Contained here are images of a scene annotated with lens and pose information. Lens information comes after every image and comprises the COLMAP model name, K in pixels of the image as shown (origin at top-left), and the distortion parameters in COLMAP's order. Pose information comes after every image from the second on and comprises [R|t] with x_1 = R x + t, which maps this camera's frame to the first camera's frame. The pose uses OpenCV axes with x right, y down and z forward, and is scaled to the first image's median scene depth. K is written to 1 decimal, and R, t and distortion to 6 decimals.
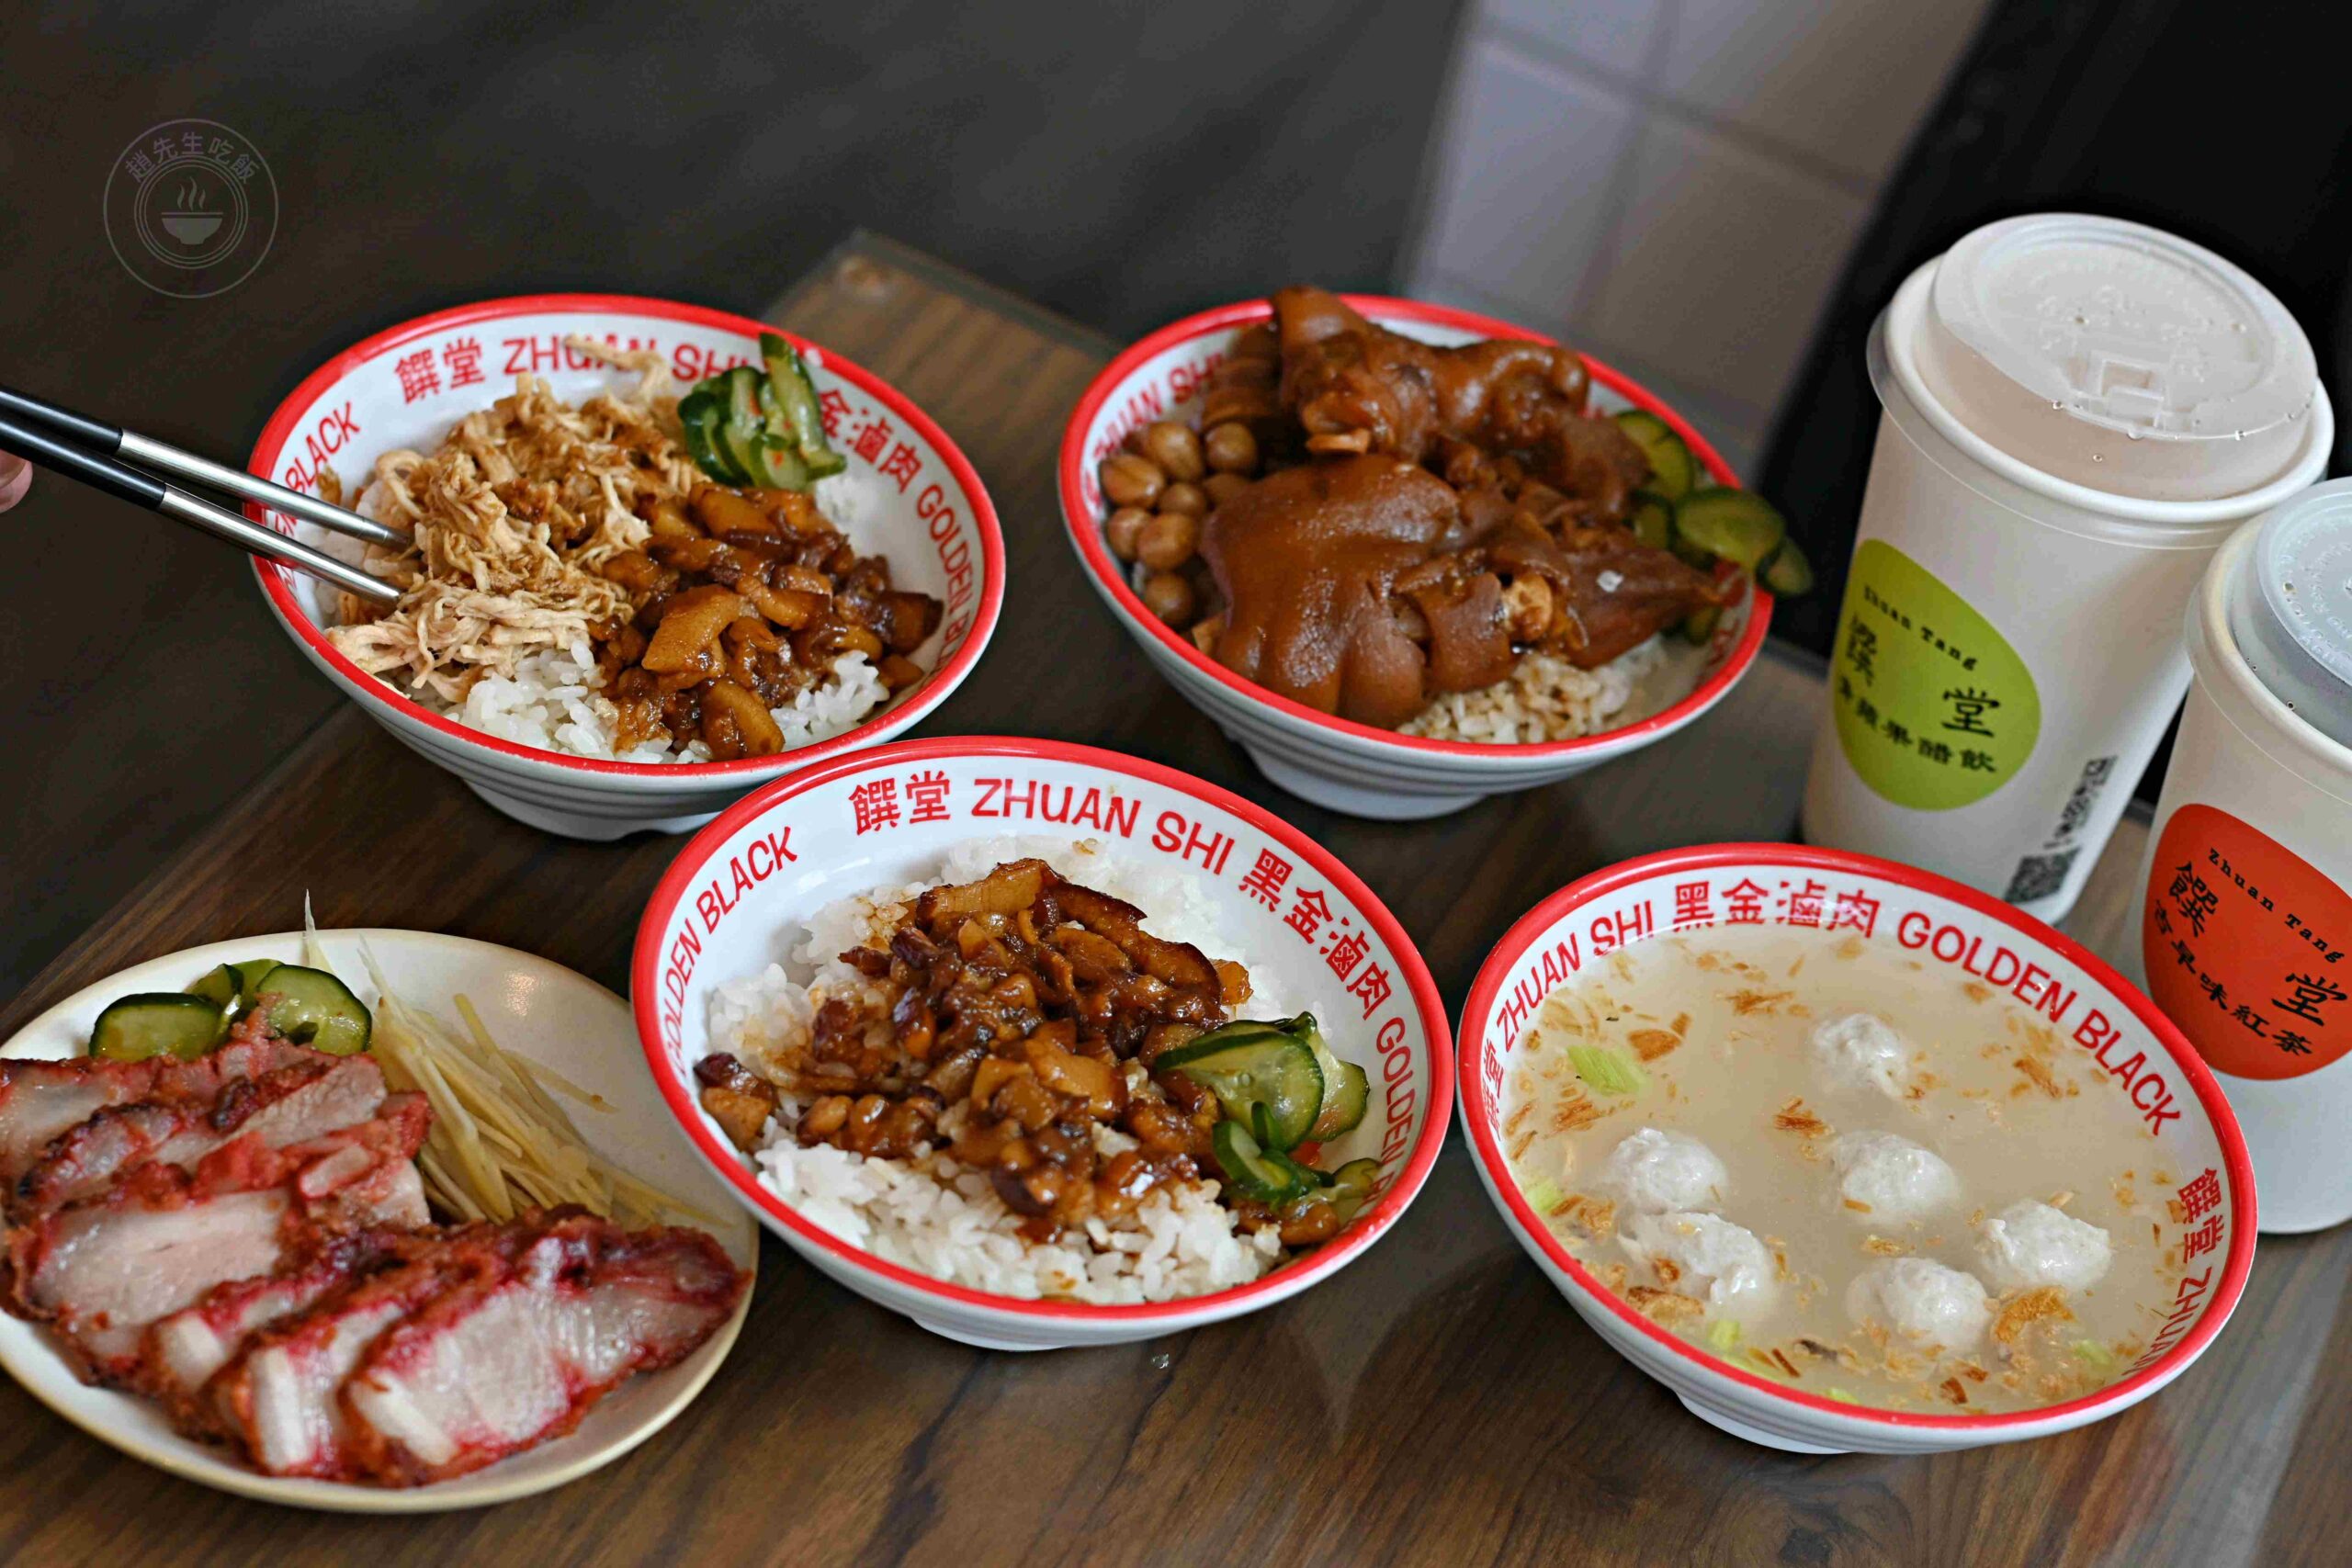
lens RADIAL K [[4978.1, 0, 1178.9], [0, 4978.1, 790.4], [0, 0, 1]] dist [-0.036749, 0.000000]
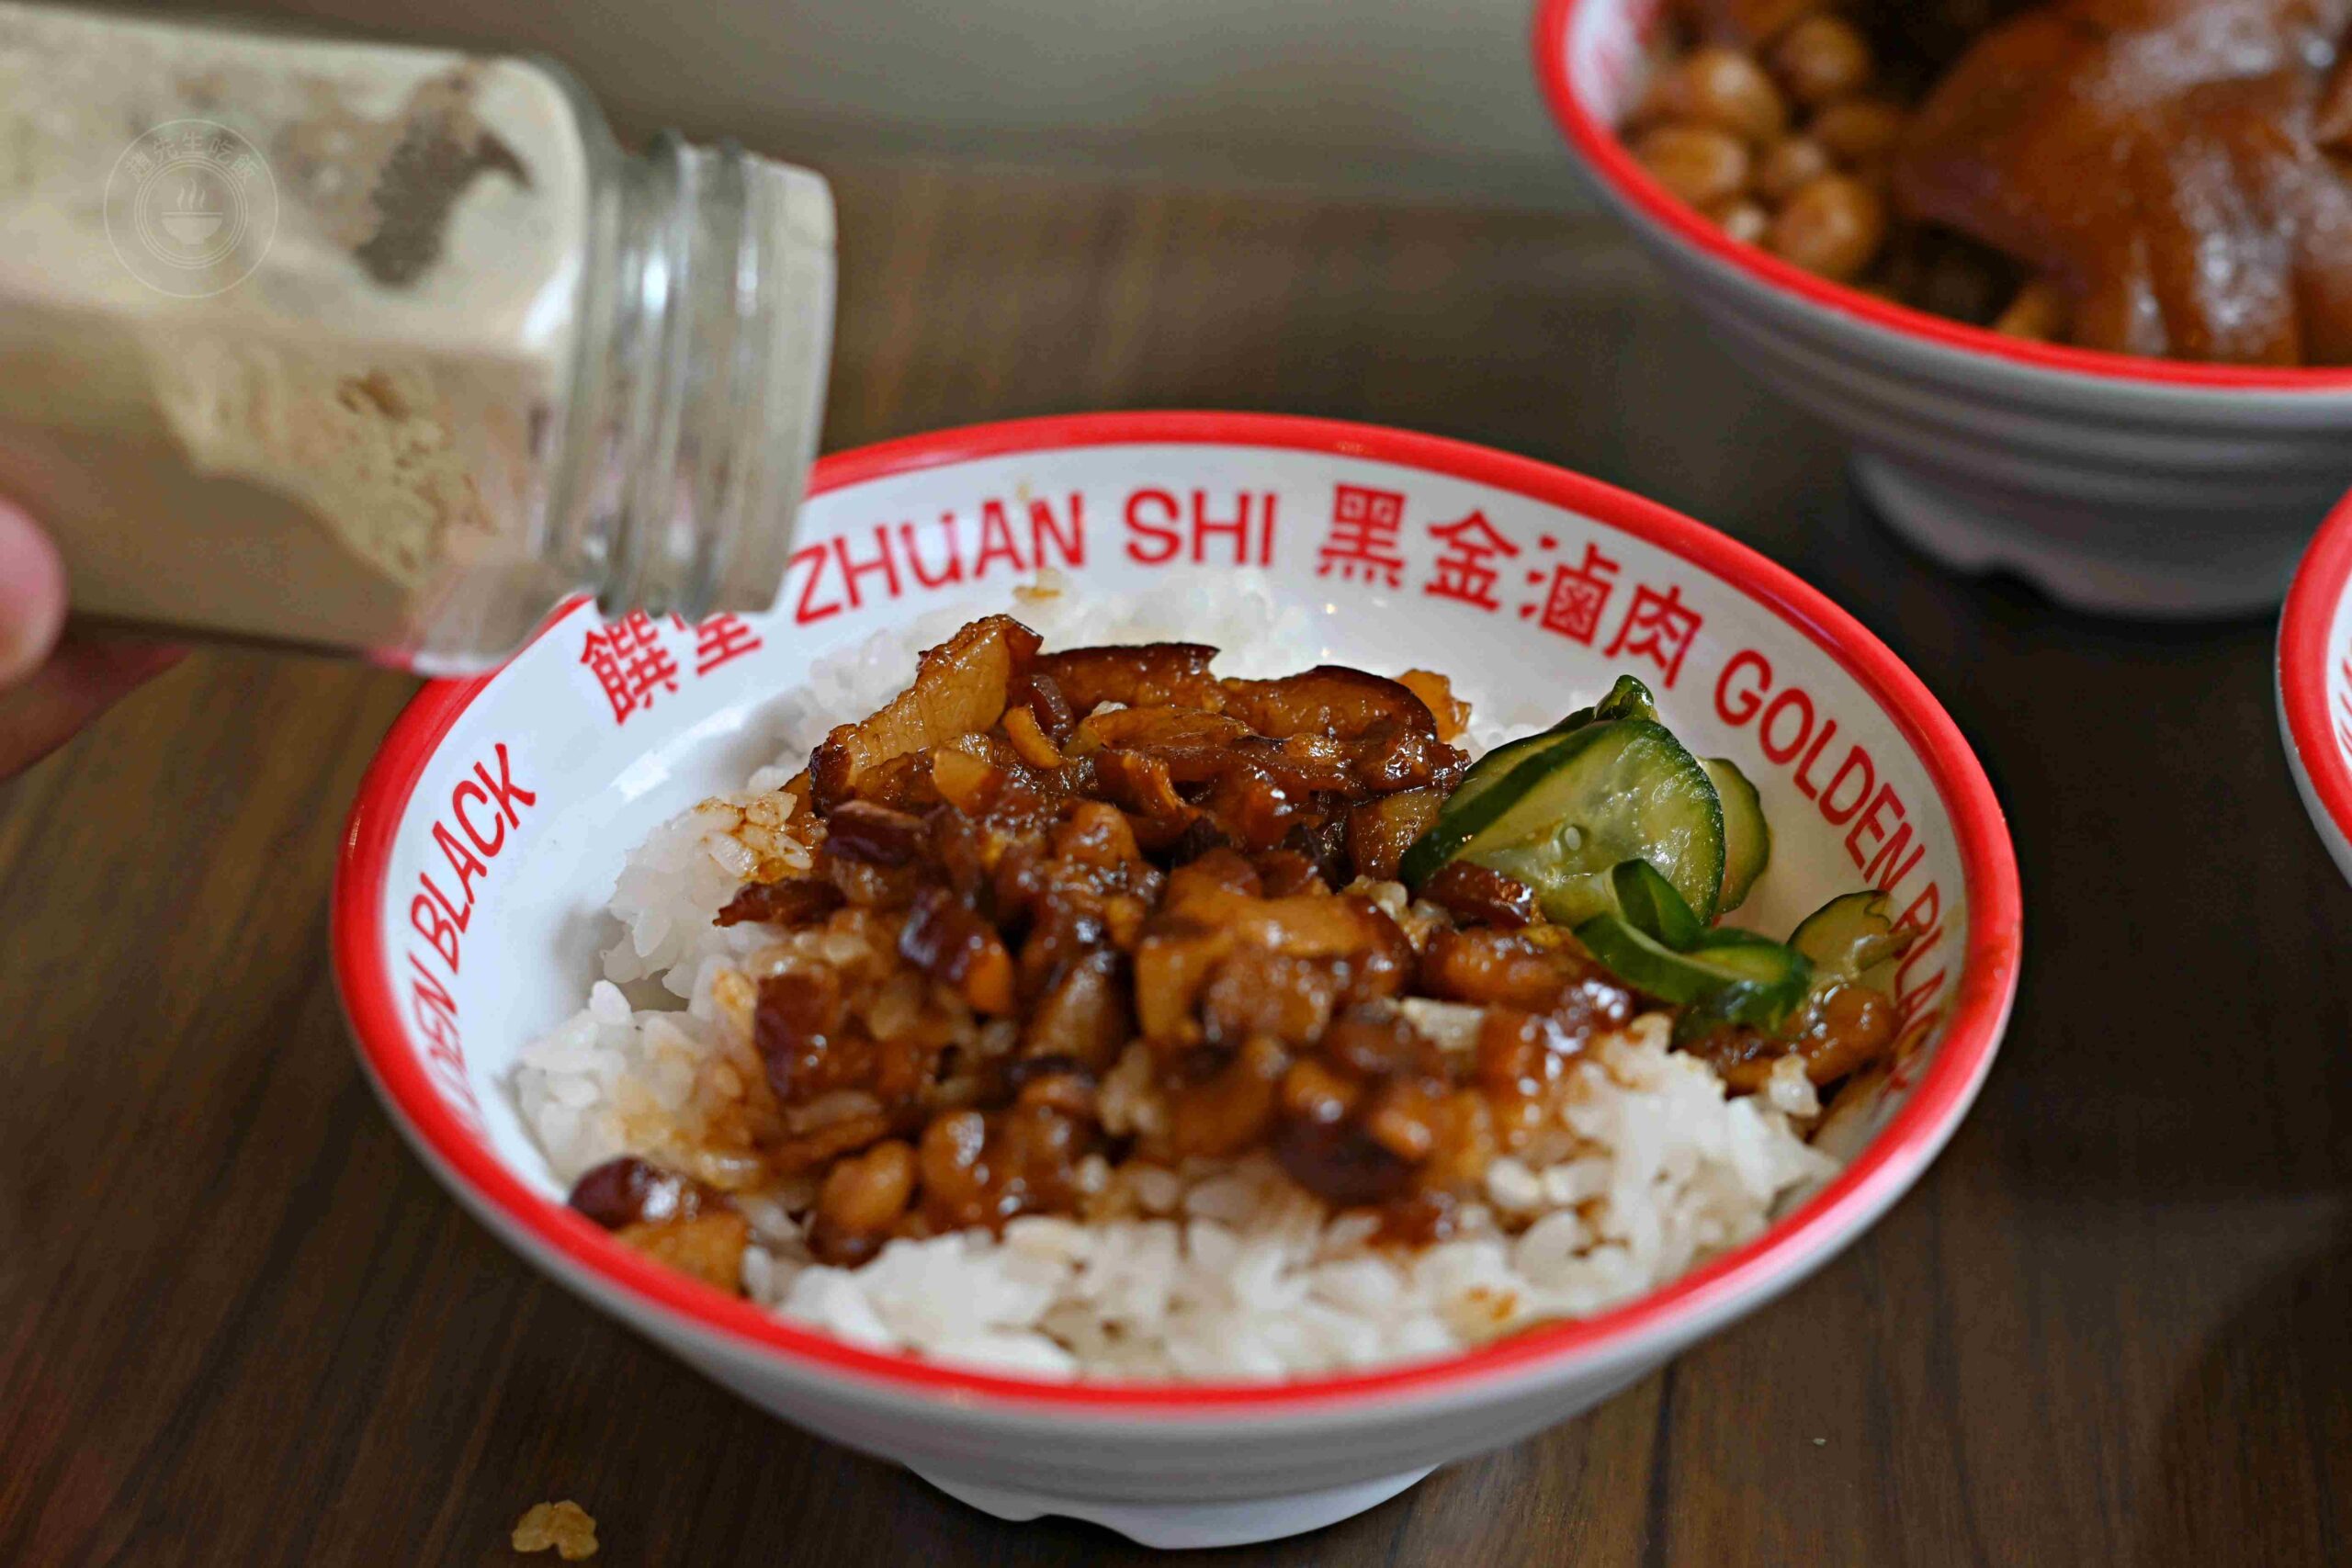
lens RADIAL K [[4978.1, 0, 1171.8], [0, 4978.1, 783.0], [0, 0, 1]] dist [-0.036749, 0.000000]
pose [[0.909403, -0.356226, 0.214683, -0.124683], [0.369794, 0.928768, -0.025344, 0.048391], [-0.190363, 0.102437, 0.976355, 0.489373]]
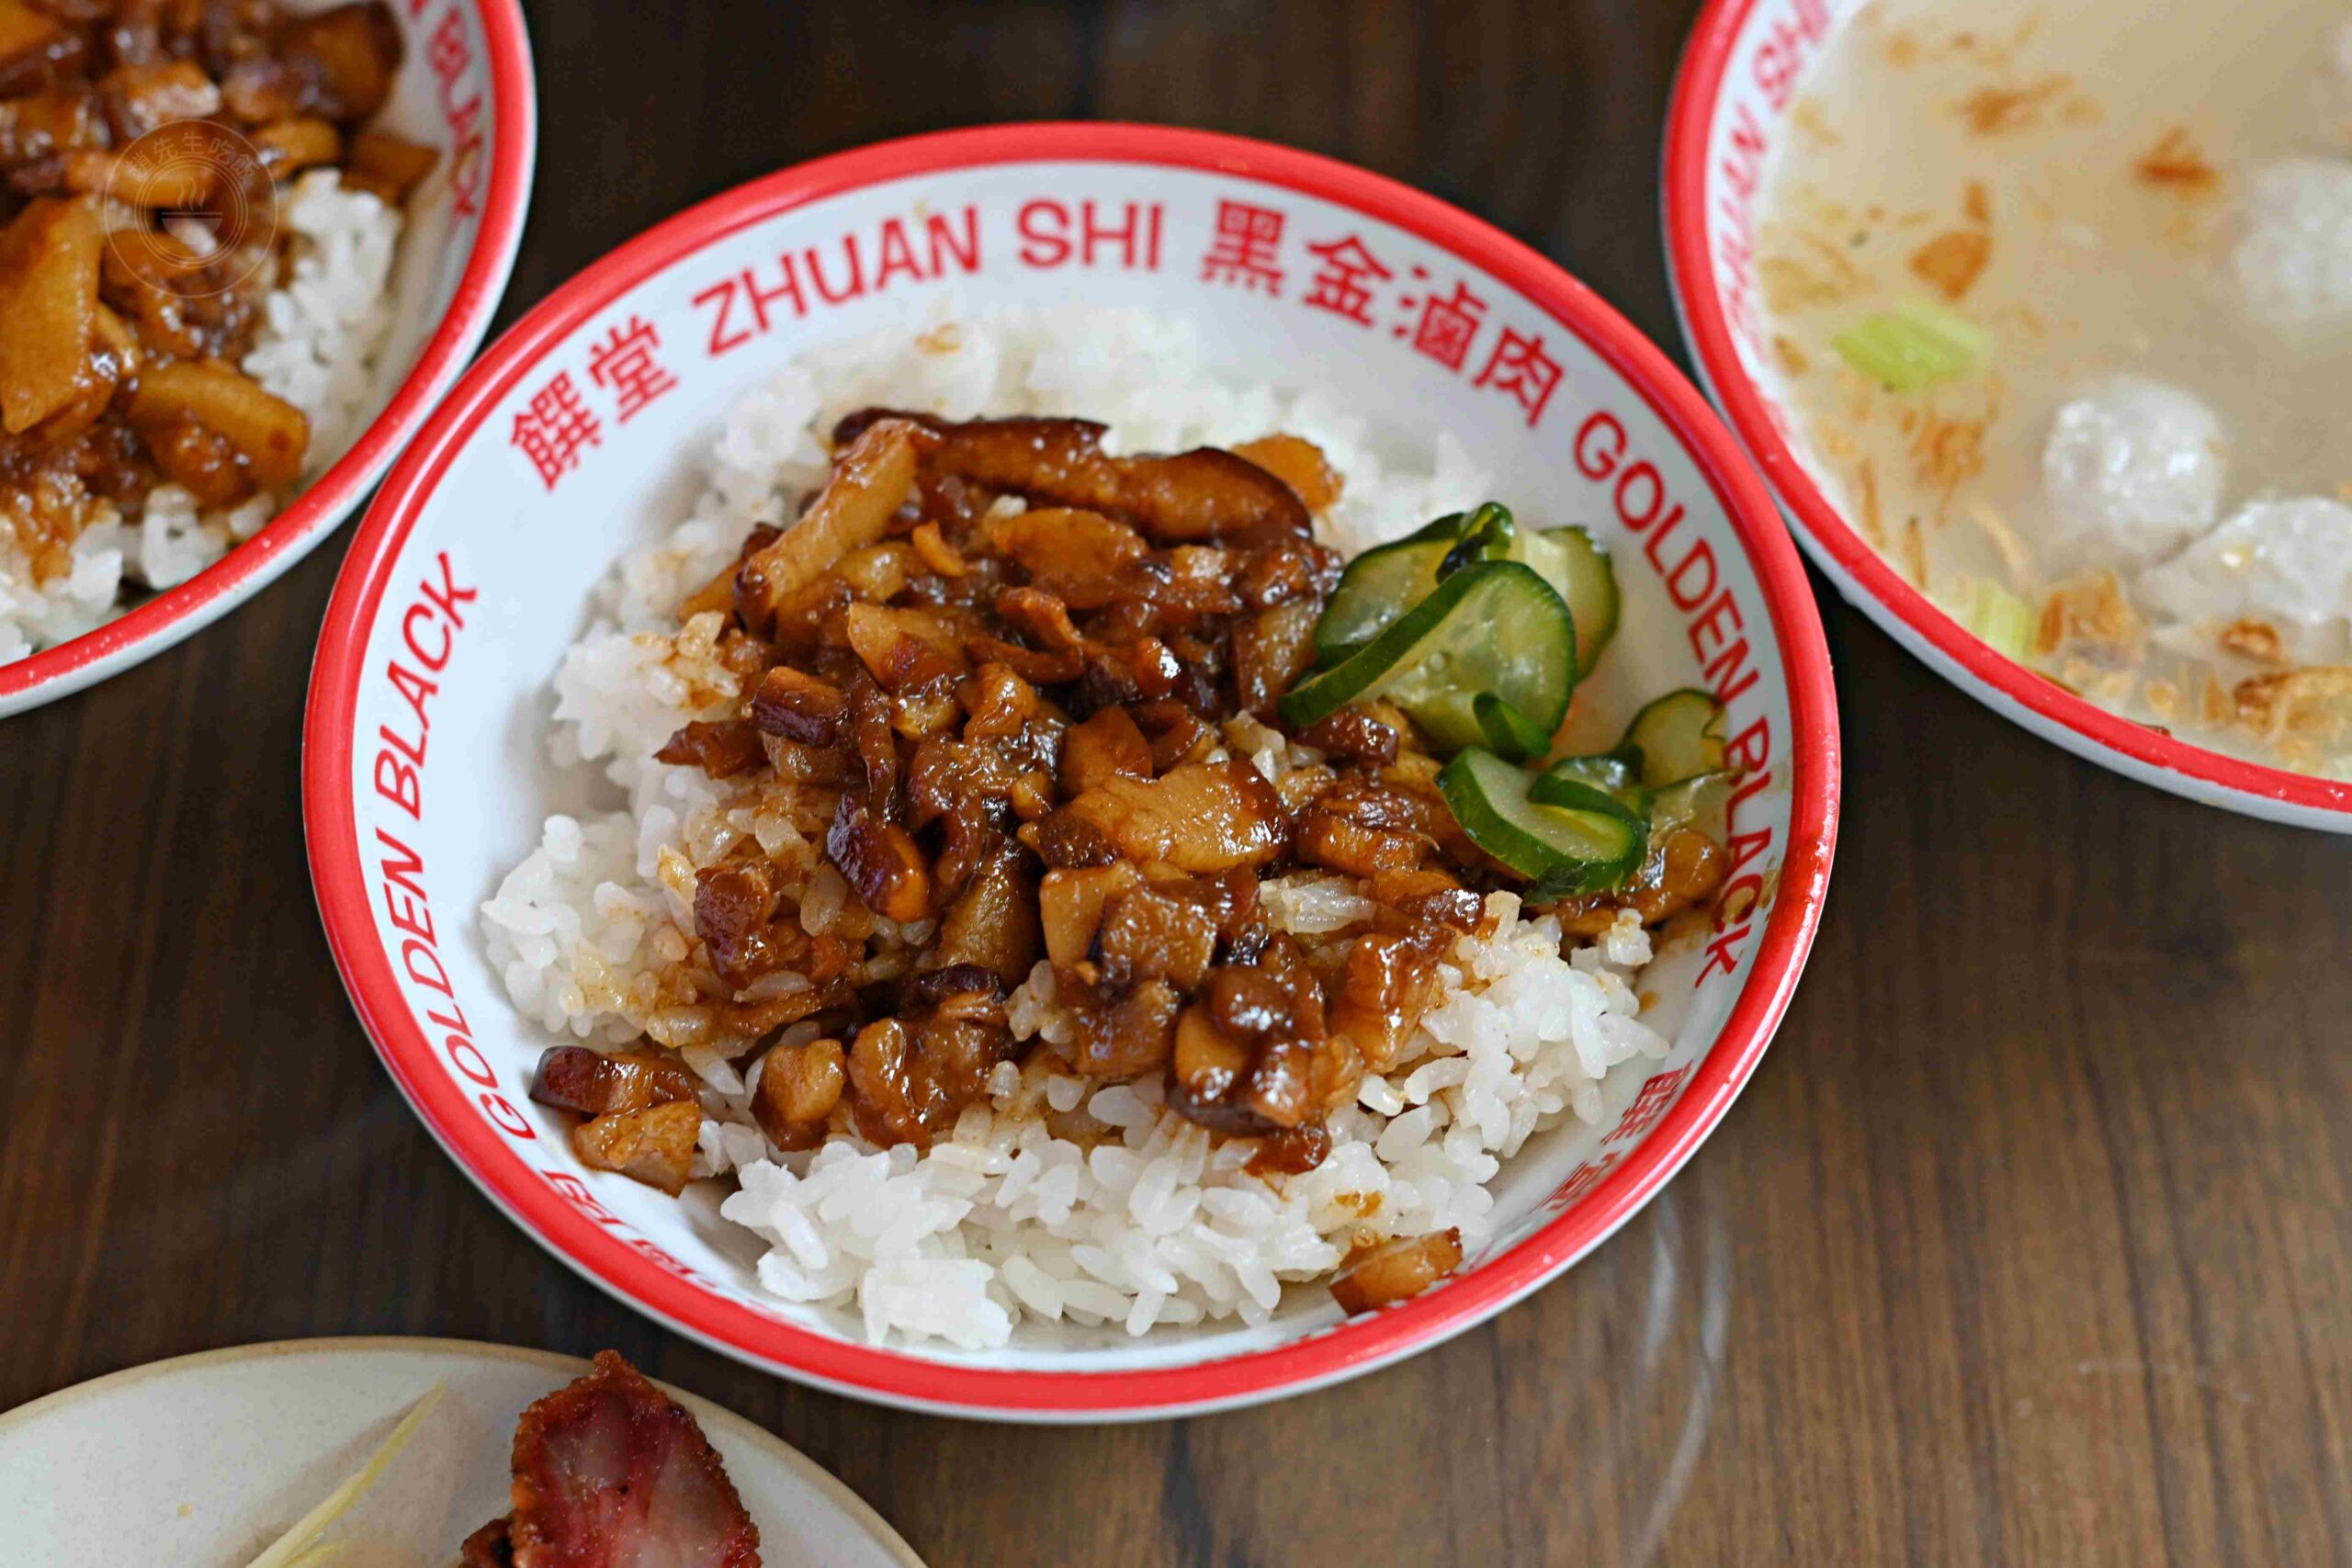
lens RADIAL K [[4978.1, 0, 1193.4], [0, 4978.1, 782.0], [0, 0, 1]] dist [-0.036749, 0.000000]
pose [[0.900950, -0.426082, 0.082123, -0.059174], [0.377525, 0.862988, 0.335748, -0.120257], [-0.213927, -0.271488, 0.938365, 0.462494]]
